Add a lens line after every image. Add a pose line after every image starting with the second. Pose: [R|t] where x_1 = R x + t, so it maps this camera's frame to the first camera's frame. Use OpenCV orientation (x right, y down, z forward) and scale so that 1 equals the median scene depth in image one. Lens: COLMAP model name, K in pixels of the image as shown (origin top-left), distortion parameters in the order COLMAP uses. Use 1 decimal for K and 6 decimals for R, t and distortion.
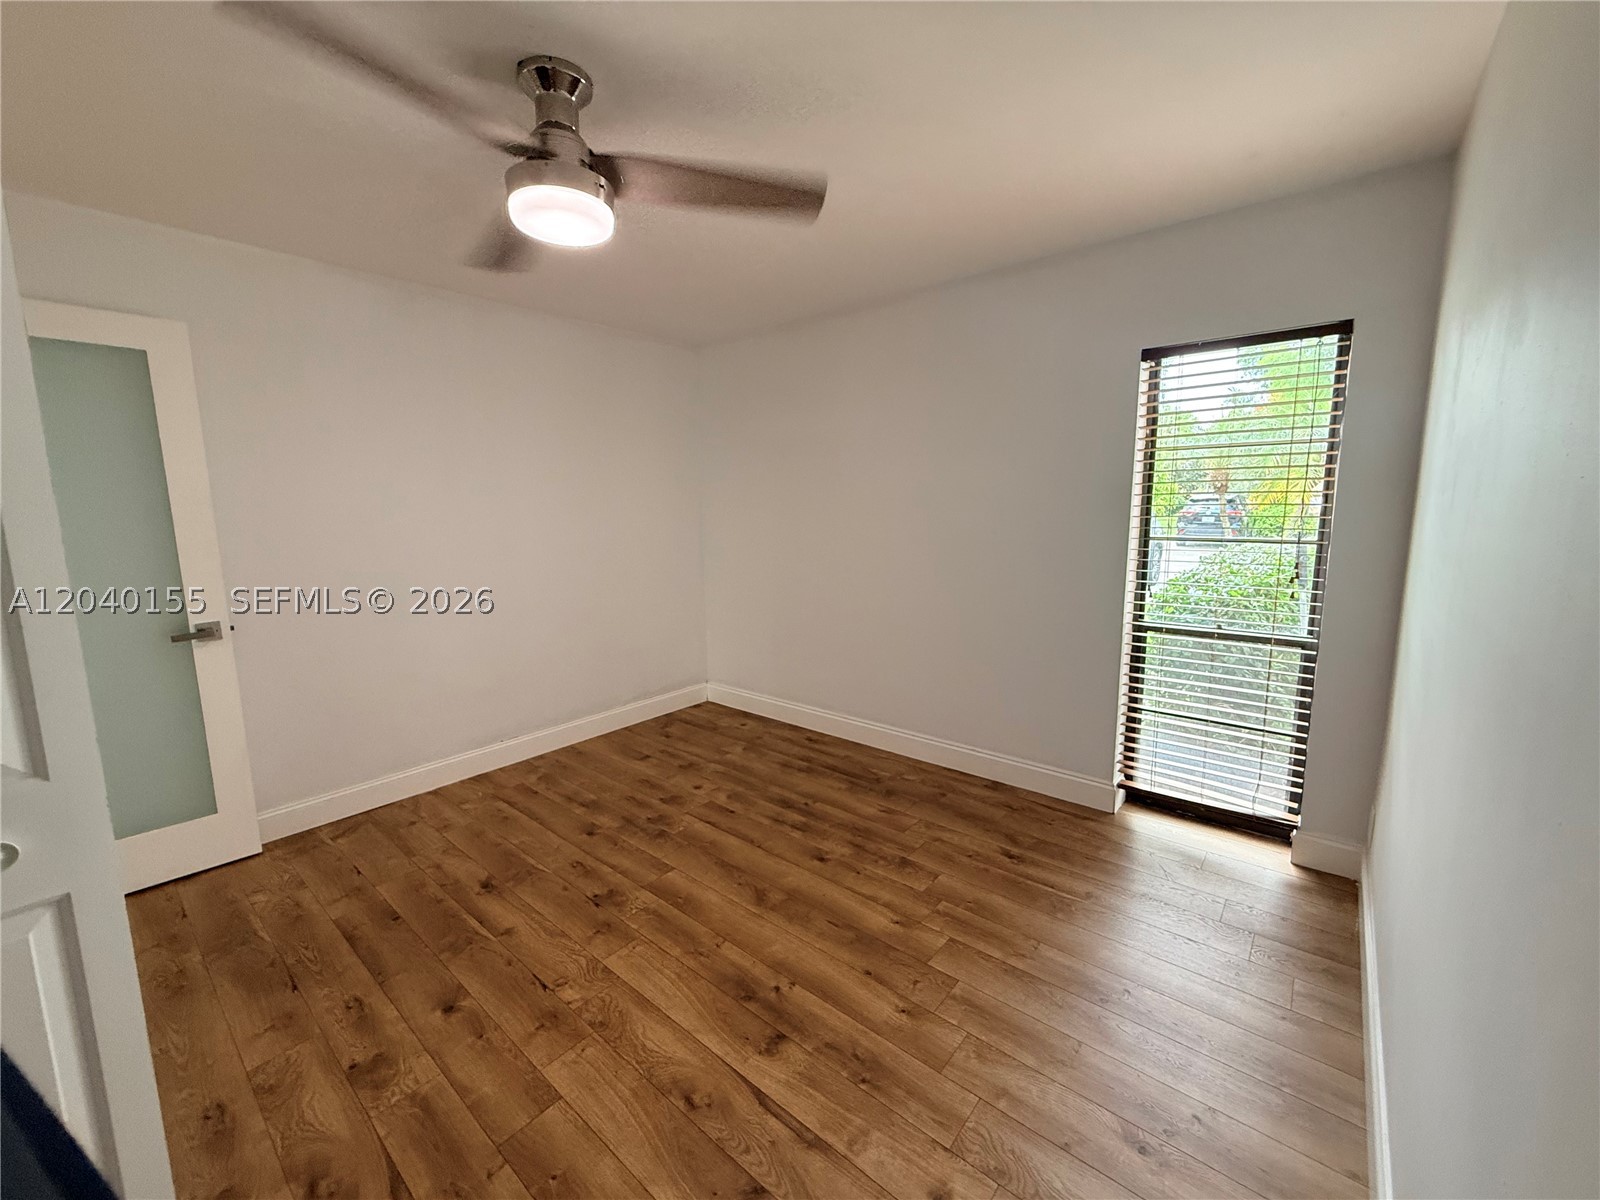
lens RADIAL K [[639.1, 0, 797.0], [0, 639.1, 601.6], [0, 0, 1]] dist [0.000610, -0.000109]
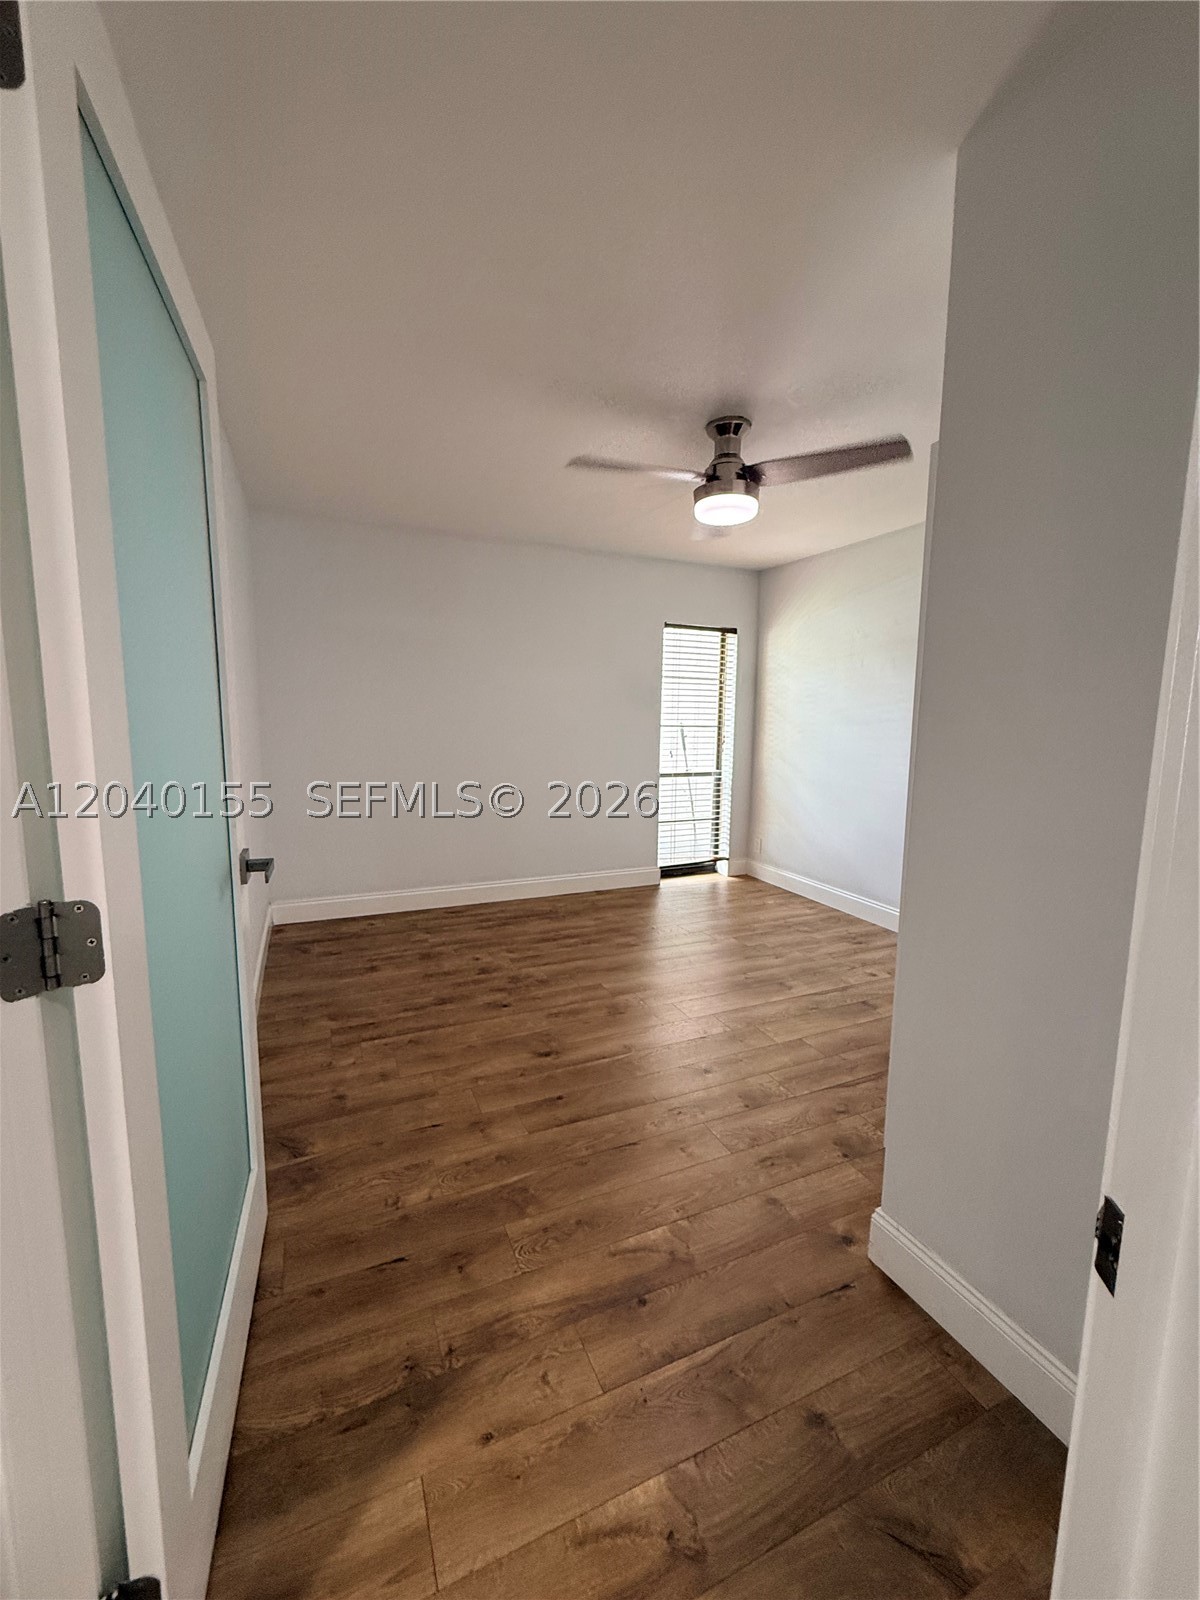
lens RADIAL K [[639.1, 0, 598.2], [0, 639.1, 795.9], [0, 0, 1]] dist [0.000610, -0.000109]
pose [[0.432424, -0.093388, 0.896821, -1.266346], [0.116984, 0.992026, 0.046895, -0.008213], [-0.894049, 0.084635, 0.439901, 0.411818]]
